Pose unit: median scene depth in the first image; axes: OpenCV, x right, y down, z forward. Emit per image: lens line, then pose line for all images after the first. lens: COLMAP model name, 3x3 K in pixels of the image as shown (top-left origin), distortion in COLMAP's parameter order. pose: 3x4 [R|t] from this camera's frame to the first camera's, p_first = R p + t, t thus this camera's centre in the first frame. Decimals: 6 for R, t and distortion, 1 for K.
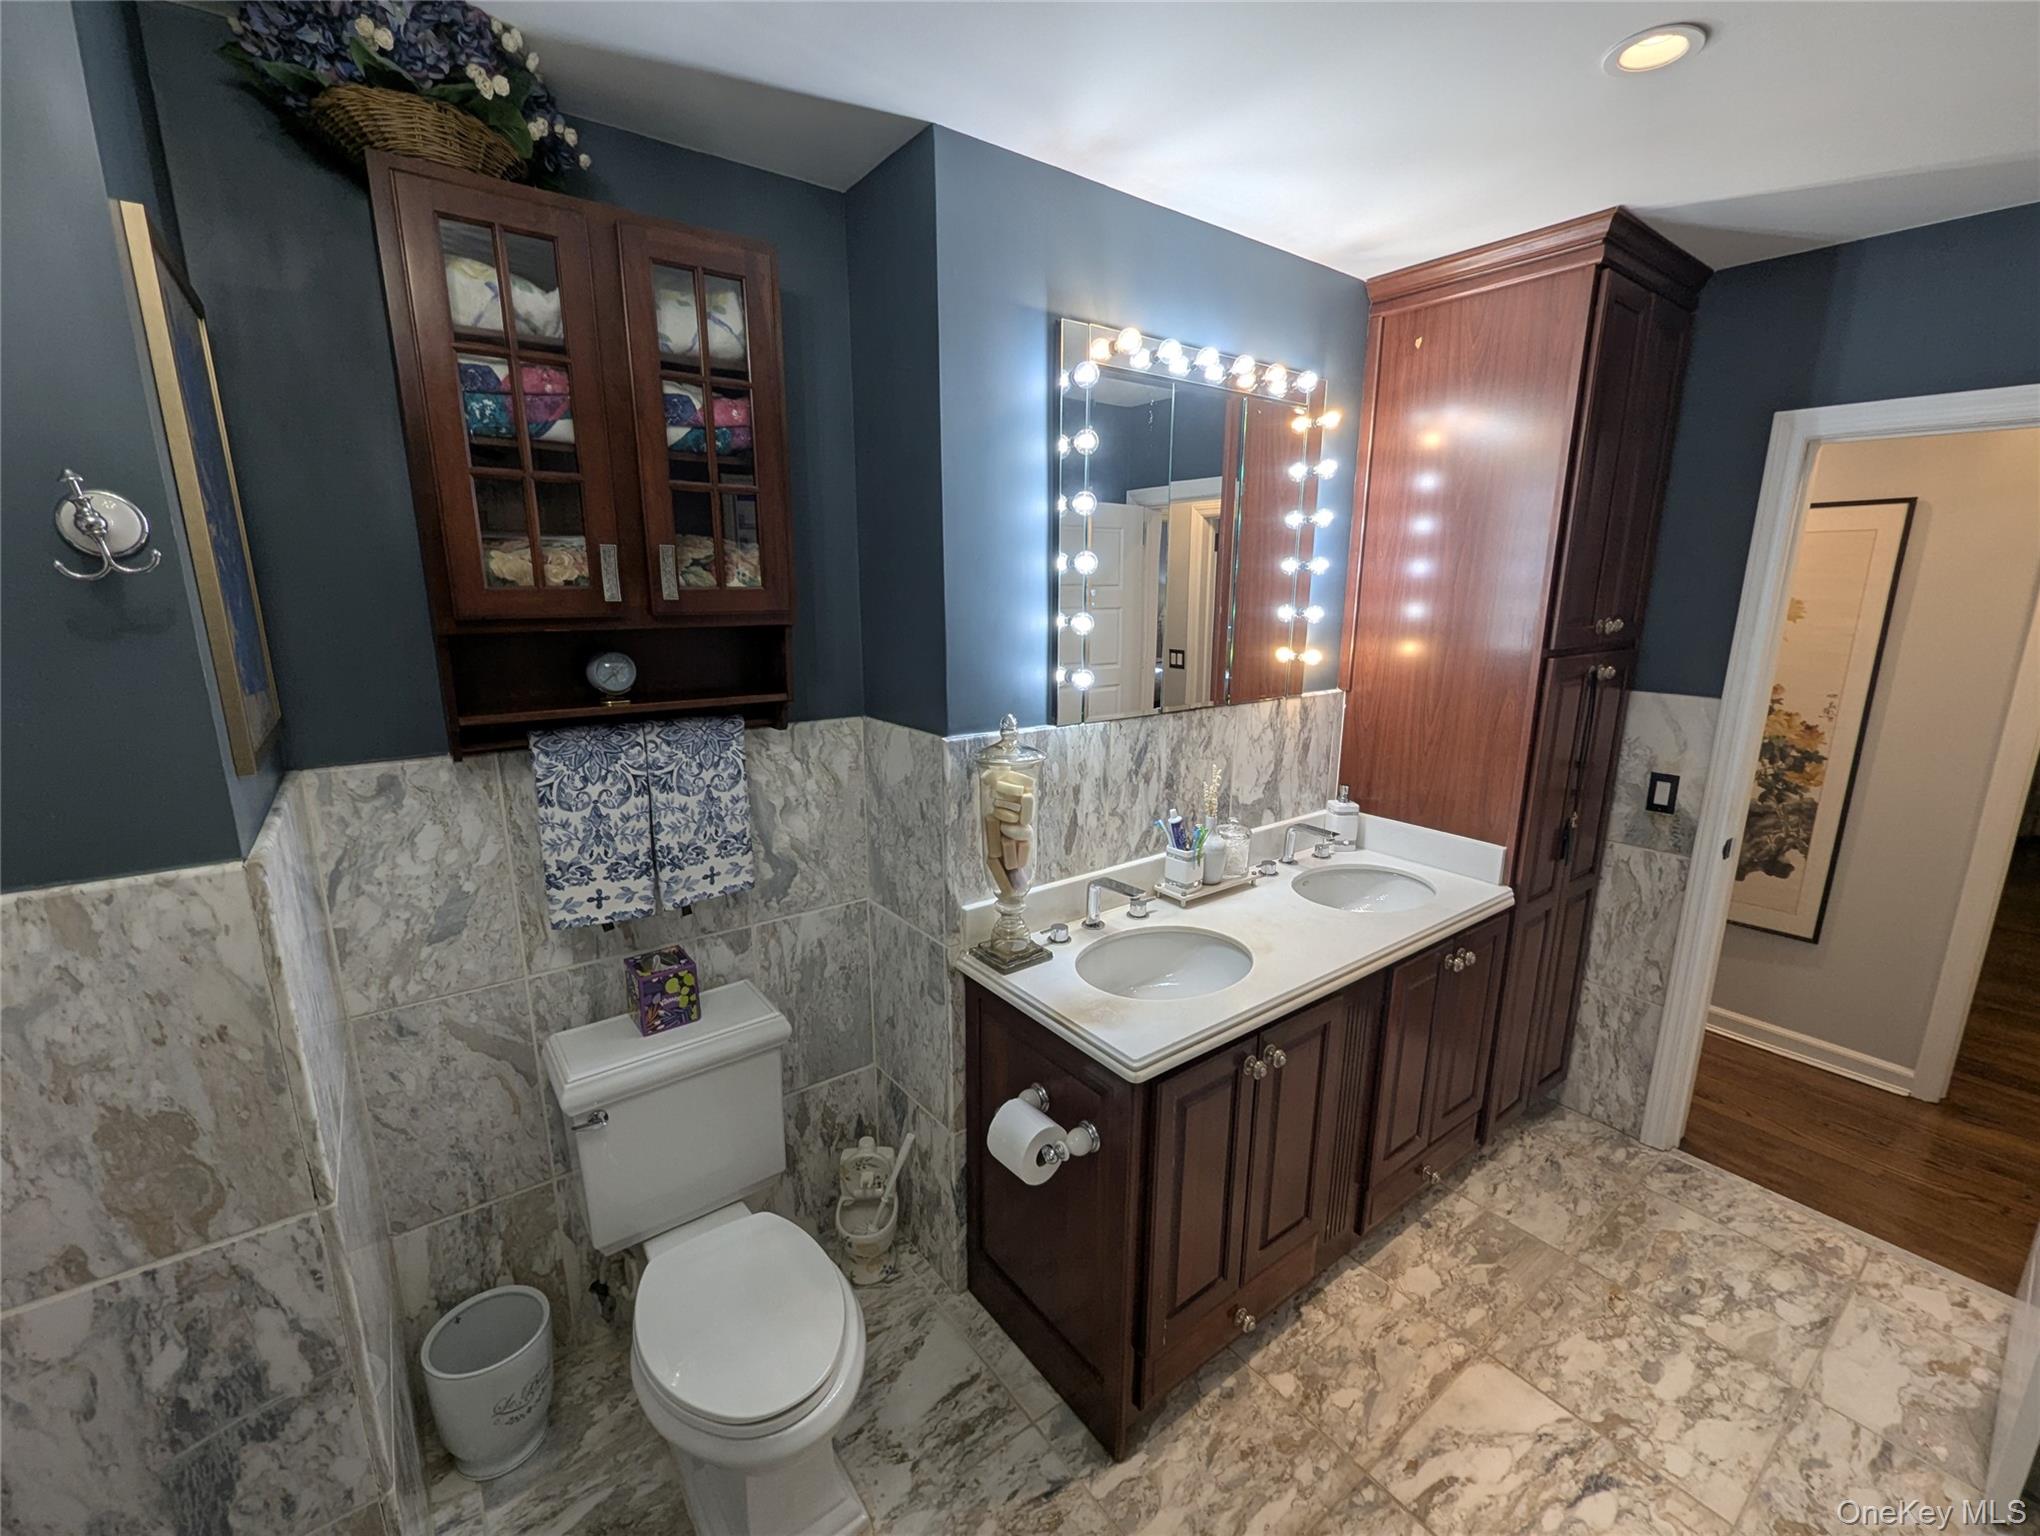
lens RADIAL K [[853.7, 0, 1025.7], [0, 853.7, 774.6], [0, 0, 1]] dist [0.000735, -0.001834]
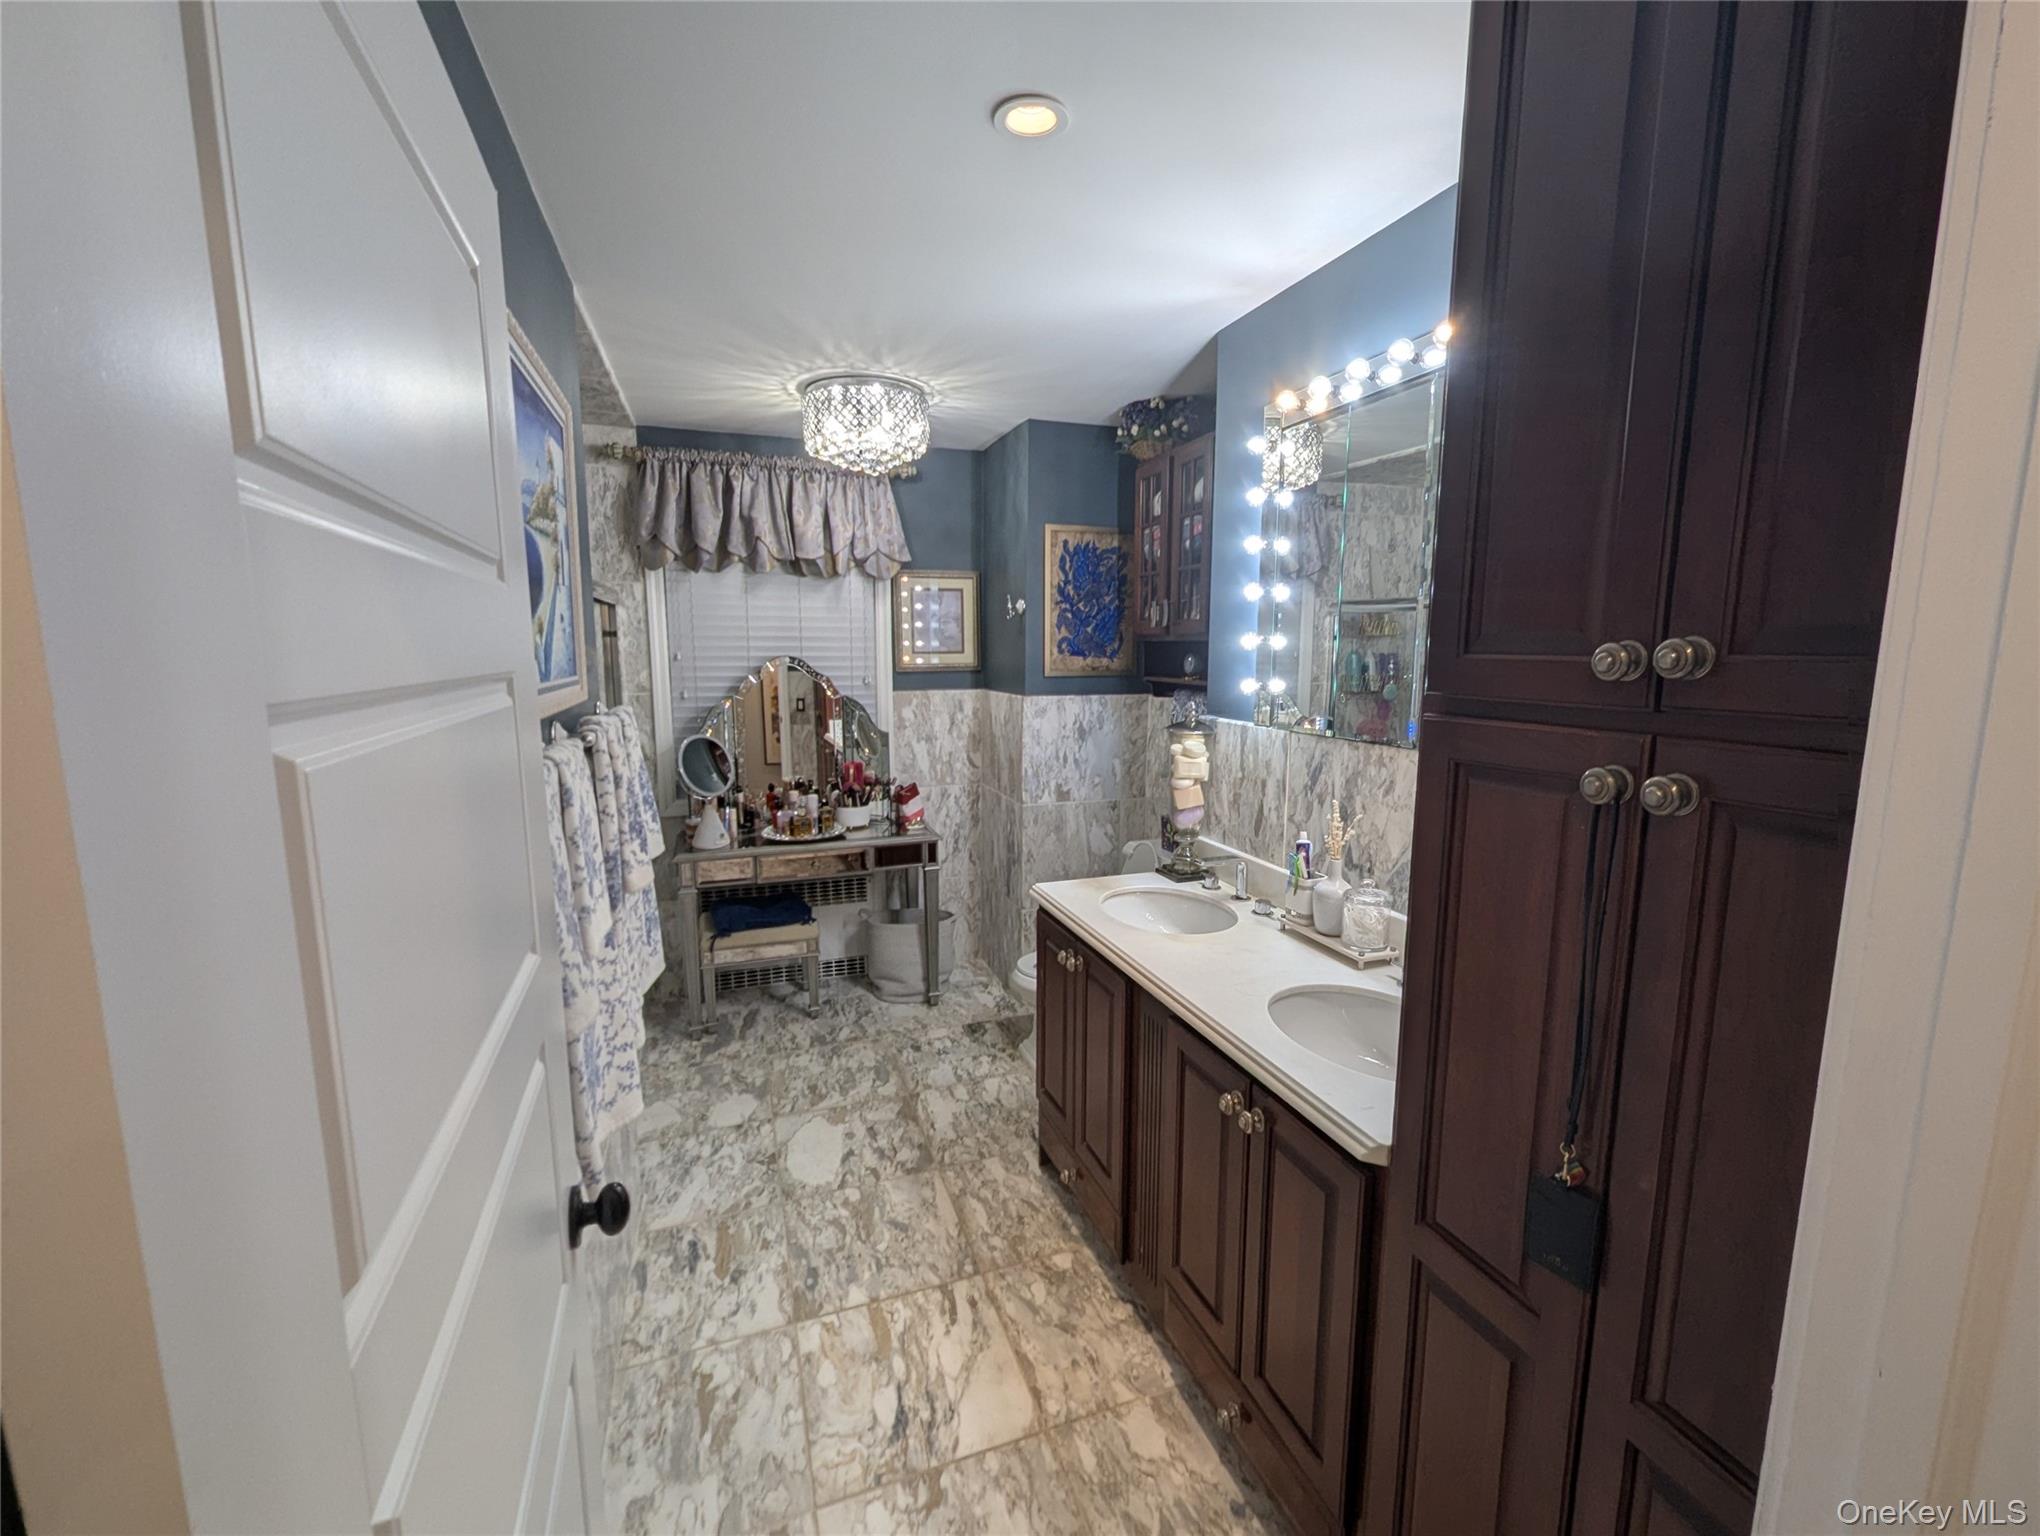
lens RADIAL K [[853.7, 0, 1023.5], [0, 853.7, 768.4], [0, 0, 1]] dist [0.000735, -0.001834]
pose [[-0.298191, 0.131533, -0.945400, 1.366775], [-0.217790, 0.954957, 0.201556, -0.179862], [0.929327, 0.266001, -0.256113, 1.072385]]
